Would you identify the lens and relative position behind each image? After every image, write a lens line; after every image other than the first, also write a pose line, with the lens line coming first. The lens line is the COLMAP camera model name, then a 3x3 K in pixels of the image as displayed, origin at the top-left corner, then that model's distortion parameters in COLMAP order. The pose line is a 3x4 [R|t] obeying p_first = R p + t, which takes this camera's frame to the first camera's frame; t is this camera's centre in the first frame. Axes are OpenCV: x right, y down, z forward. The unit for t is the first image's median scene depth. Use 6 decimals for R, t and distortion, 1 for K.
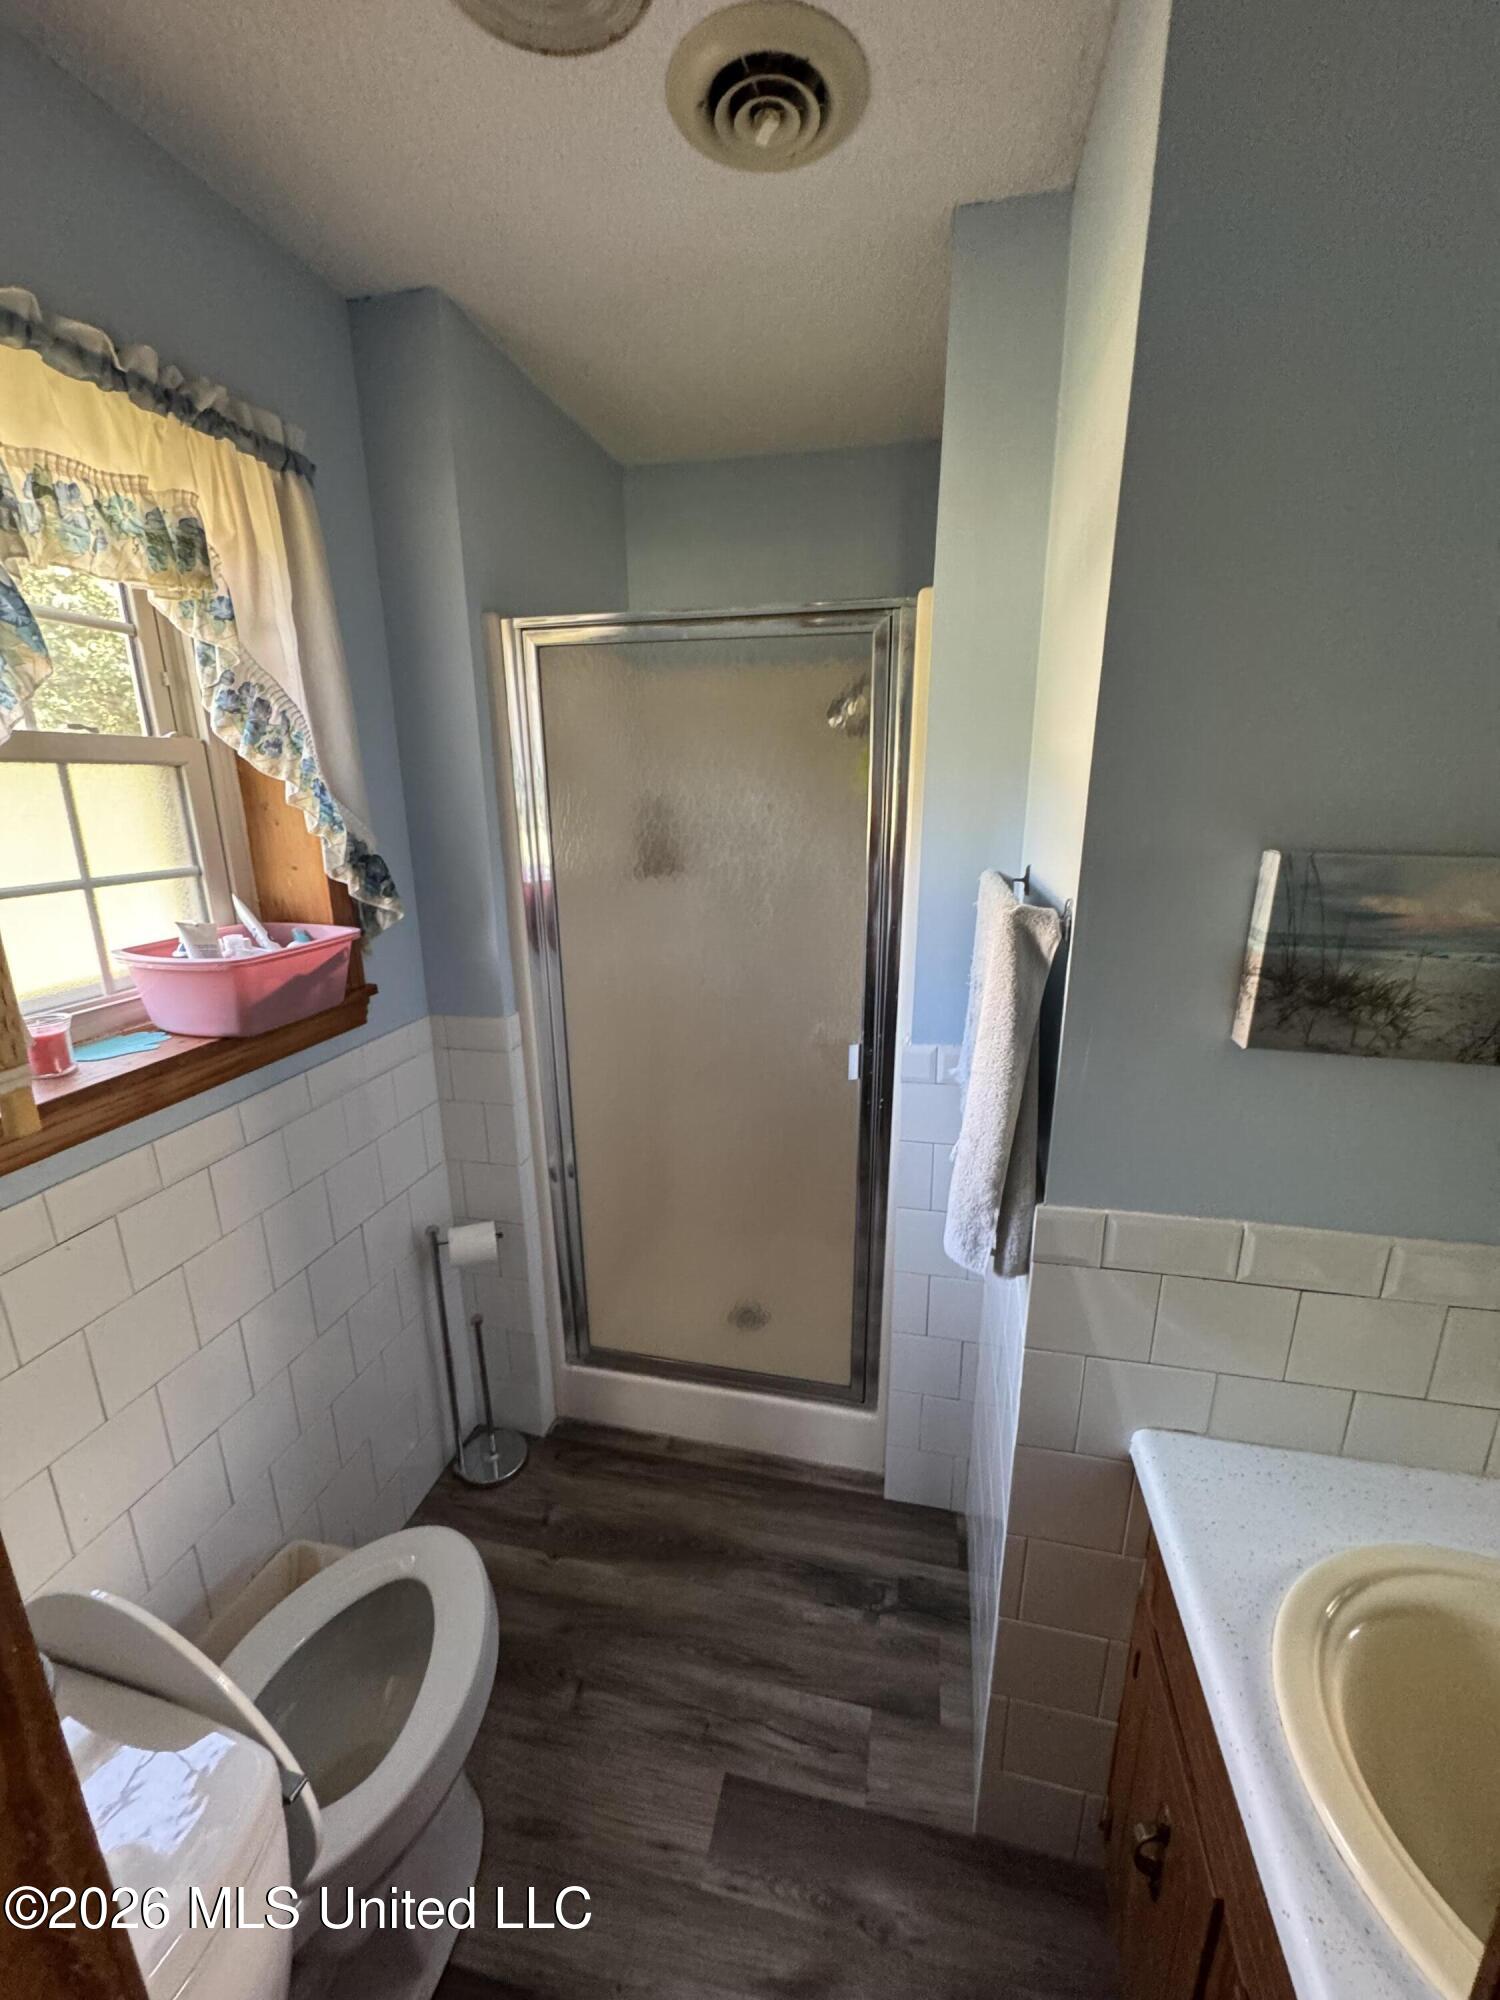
lens RADIAL K [[800.3, 0, 748.2], [0, 800.3, 996.0], [0, 0, 1]] dist [-0.001797, 0.000050]
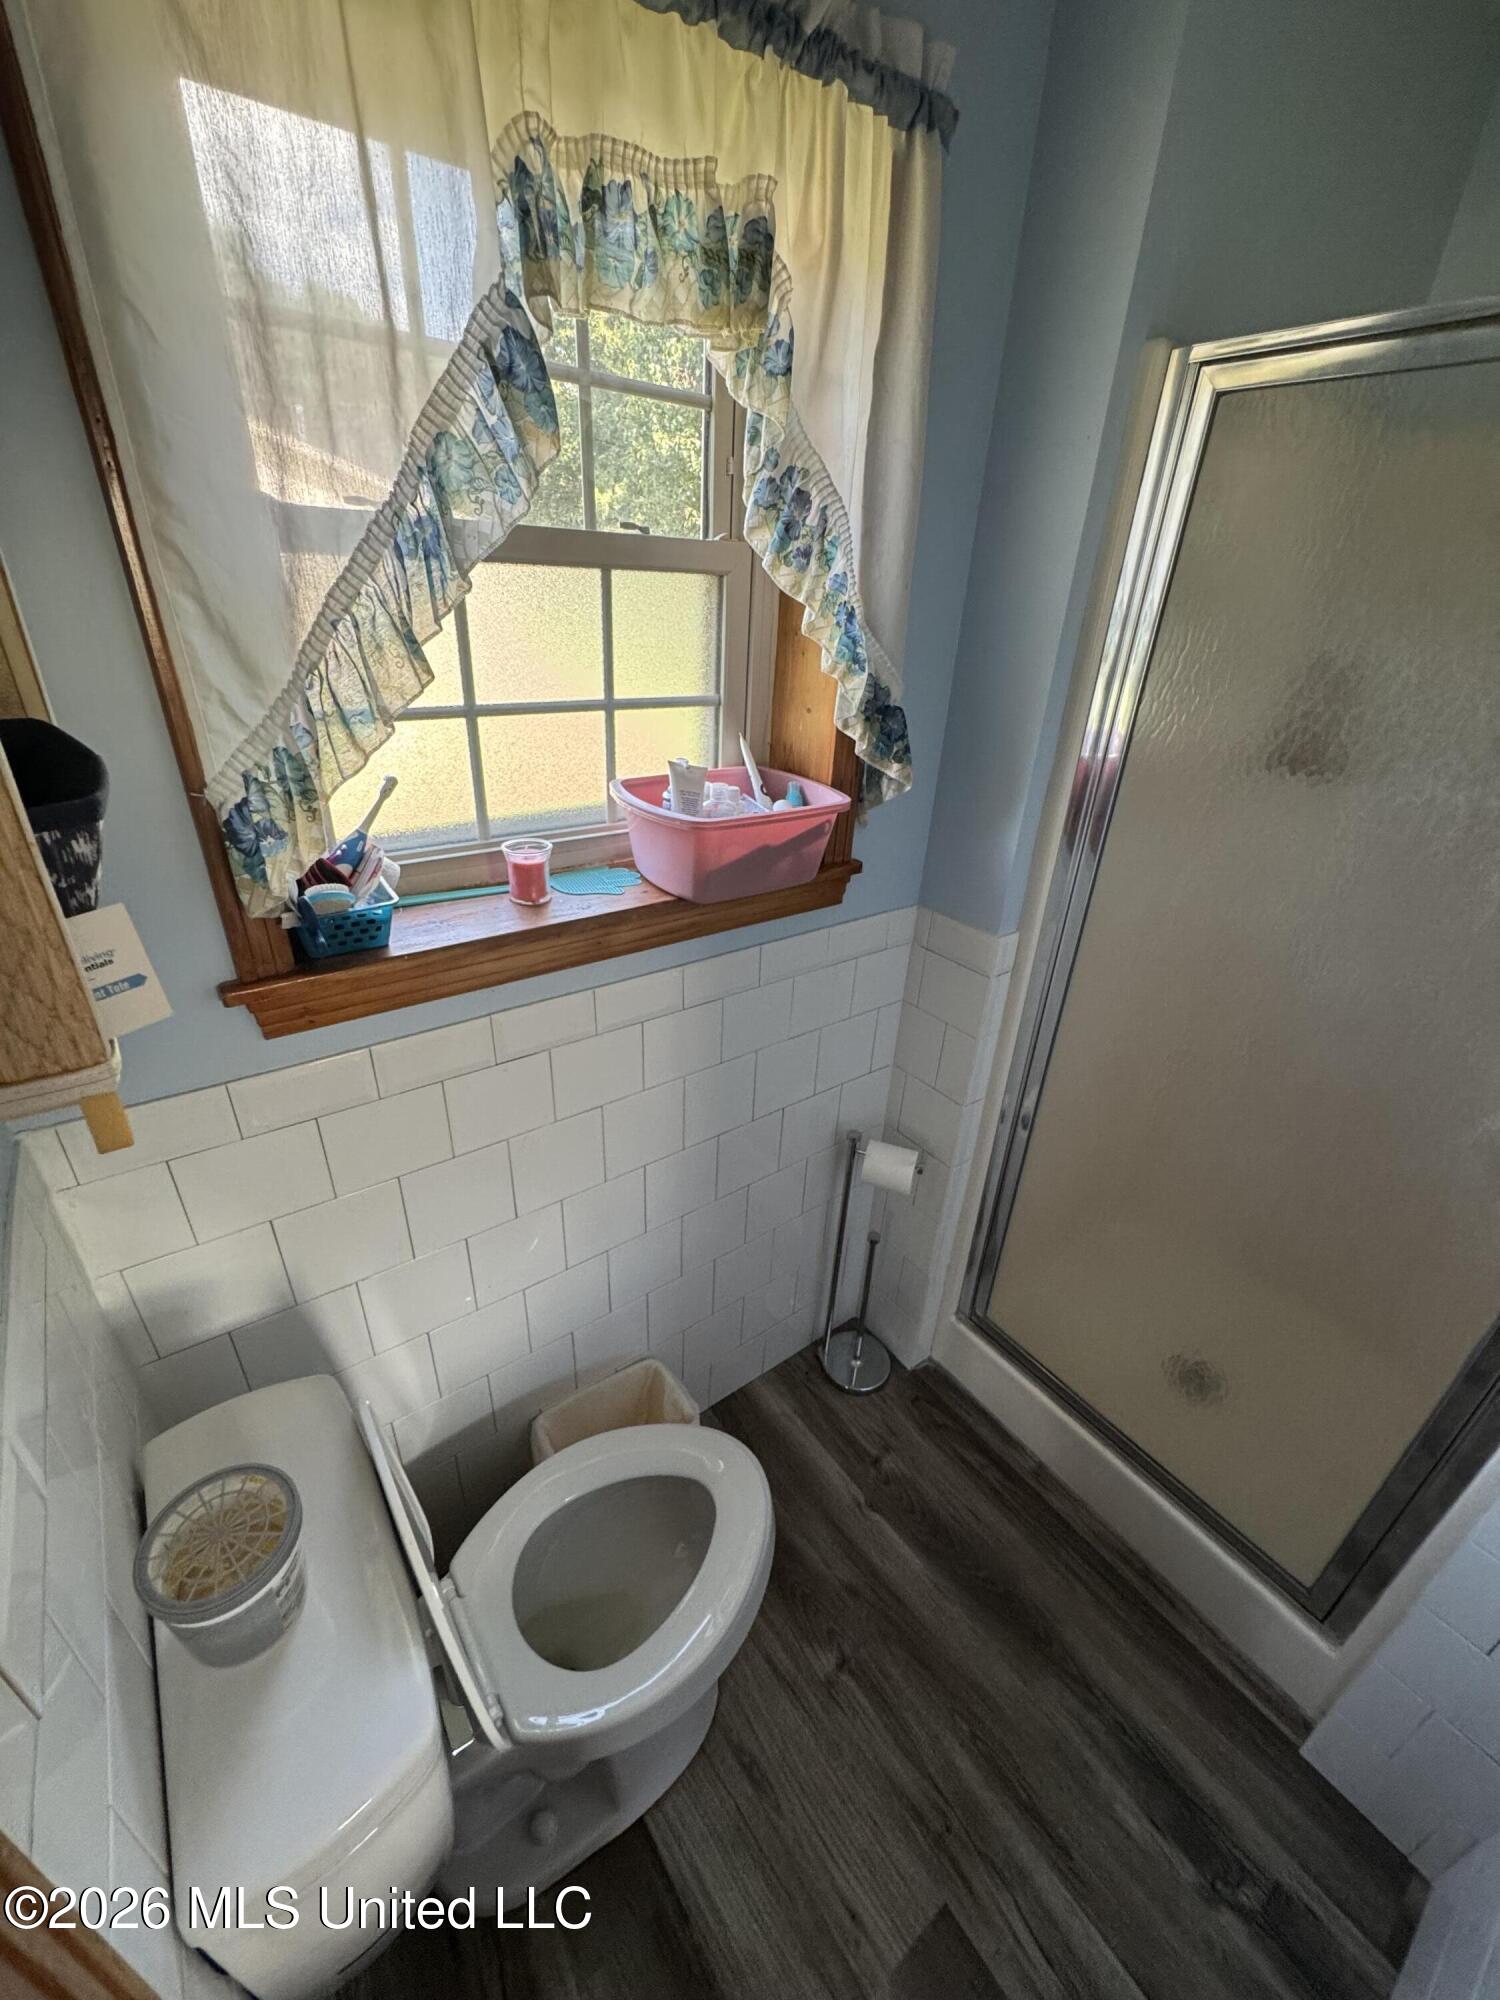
lens RADIAL K [[800.3, 0, 748.2], [0, 800.3, 996.0], [0, 0, 1]] dist [-0.001797, 0.000050]
pose [[0.758215, 0.338943, -0.556981, -0.042885], [-0.219513, 0.937091, 0.271431, -0.103679], [0.613941, -0.083539, 0.784919, 0.299339]]
